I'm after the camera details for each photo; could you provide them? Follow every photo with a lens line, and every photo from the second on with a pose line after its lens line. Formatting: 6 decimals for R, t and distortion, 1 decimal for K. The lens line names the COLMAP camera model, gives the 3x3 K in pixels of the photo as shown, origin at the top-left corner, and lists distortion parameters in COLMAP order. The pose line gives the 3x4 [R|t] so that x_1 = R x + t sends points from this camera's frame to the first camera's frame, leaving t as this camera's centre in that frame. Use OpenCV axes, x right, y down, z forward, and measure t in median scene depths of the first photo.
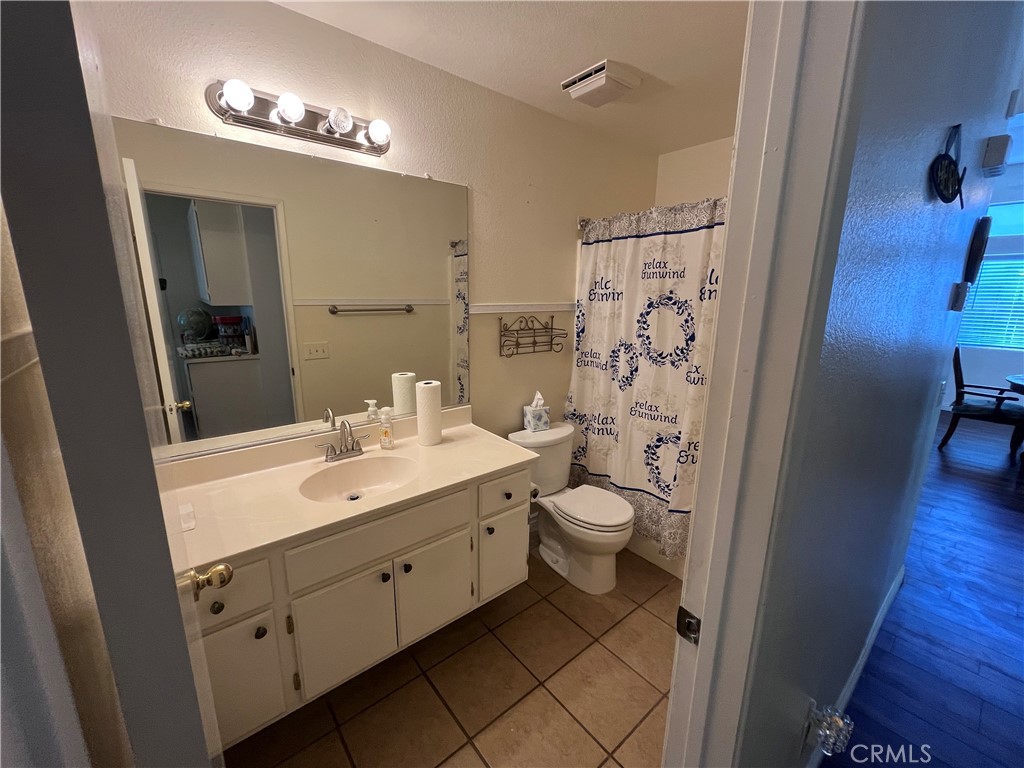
lens RADIAL K [[416.7, 0, 512.0], [0, 416.7, 384.0], [0, 0, 1]] dist [-0.000722, -0.000106]
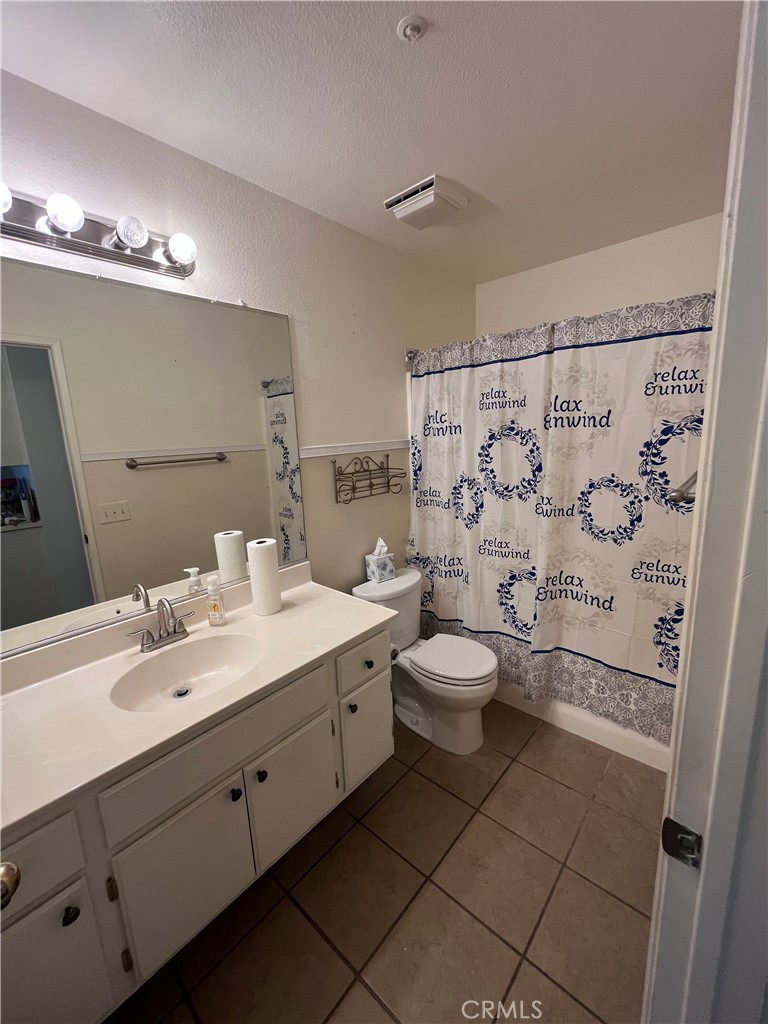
lens RADIAL K [[418.5, 0, 384.0], [0, 418.5, 512.0], [0, 0, 1]] dist [-0.001786, -0.000075]
pose [[0.986514, -0.082564, 0.141324, -0.062362], [0.086483, 0.996015, -0.021811, -0.020693], [-0.138960, 0.033739, 0.989723, 0.102722]]
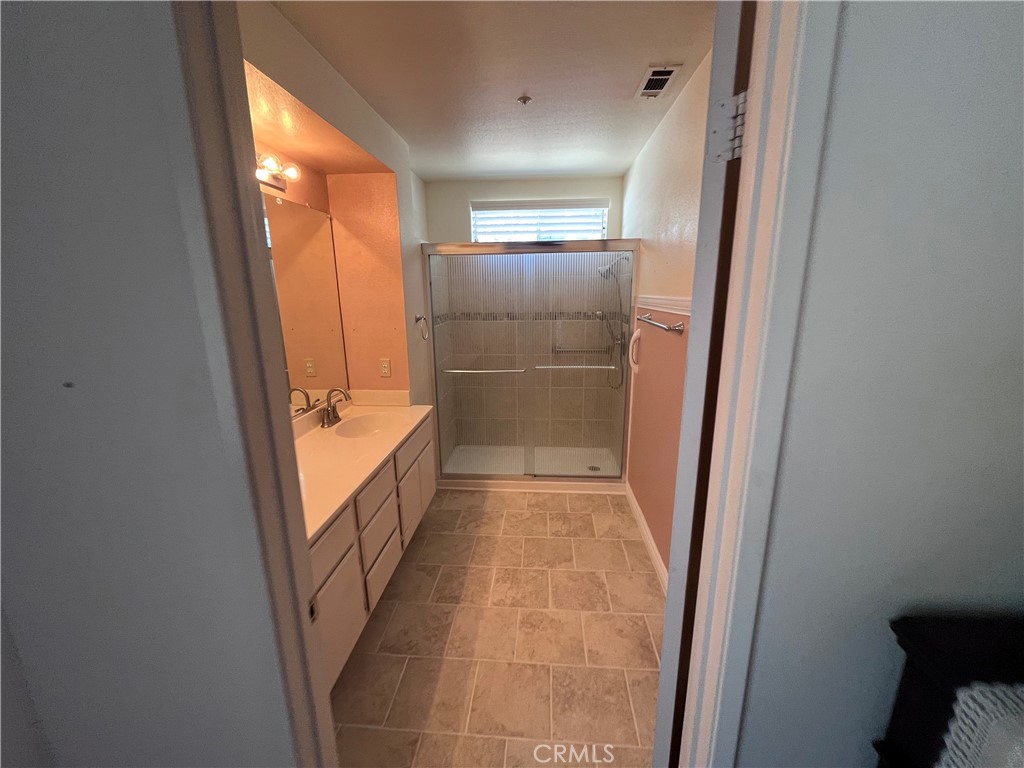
lens RADIAL K [[416.7, 0, 512.0], [0, 416.7, 384.0], [0, 0, 1]] dist [-0.000722, -0.000106]
pose [[0.692933, -0.179893, 0.698200, -0.753859], [0.174054, 0.981470, 0.080138, 0.039093], [-0.699678, 0.065994, 0.711404, -0.282477]]
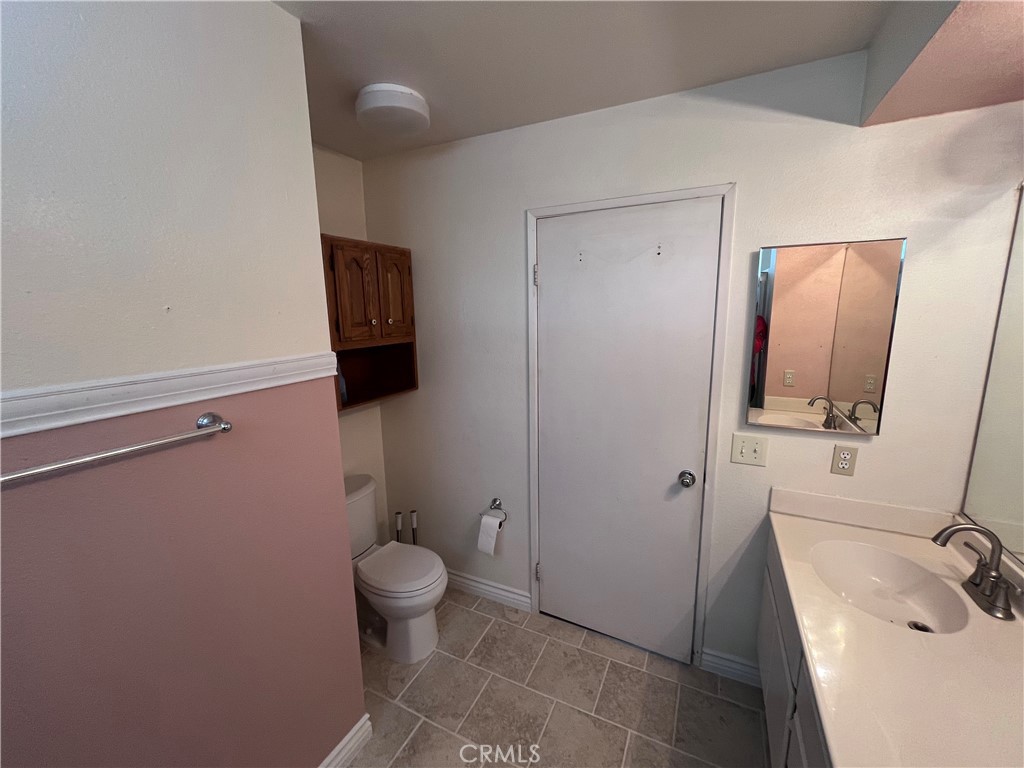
lens RADIAL K [[416.7, 0, 512.0], [0, 416.7, 384.0], [0, 0, 1]] dist [-0.000722, -0.000106]
pose [[-0.910378, 0.077840, -0.406389, 0.025308], [-0.082612, 0.928180, 0.362847, -0.189587], [0.405446, 0.363900, -0.838564, 0.621256]]
